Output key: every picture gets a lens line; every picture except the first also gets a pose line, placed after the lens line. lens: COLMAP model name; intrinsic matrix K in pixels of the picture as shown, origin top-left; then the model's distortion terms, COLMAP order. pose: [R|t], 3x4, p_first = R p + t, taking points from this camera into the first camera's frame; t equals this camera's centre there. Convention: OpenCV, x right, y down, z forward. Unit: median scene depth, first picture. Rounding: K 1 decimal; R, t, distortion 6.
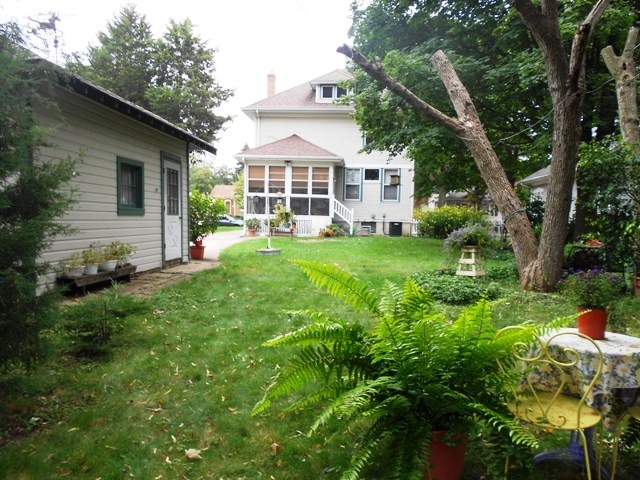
lens RADIAL K [[484.2, 0, 320.7], [0, 484.2, 240.2], [0, 0, 1]] dist [0.003913, 0.000539]
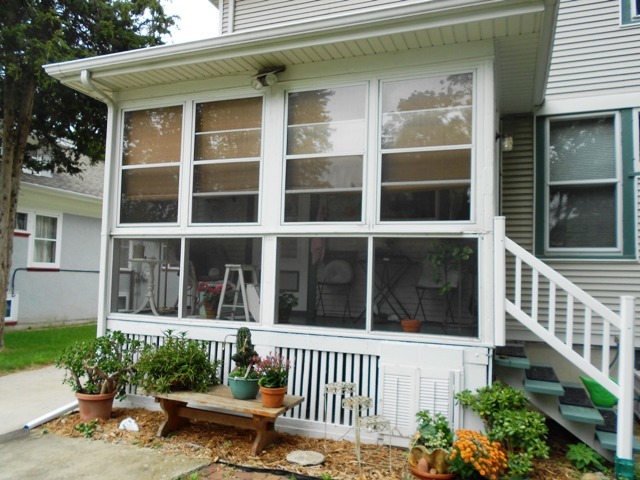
lens RADIAL K [[484.2, 0, 320.1], [0, 484.2, 240.2], [0, 0, 1]] dist [0.003913, 0.000539]
pose [[0.946816, -0.024648, -0.320830, 0.020789], [-0.002378, 0.996499, -0.083574, -0.070173], [0.321767, 0.079892, 0.943442, 0.807123]]
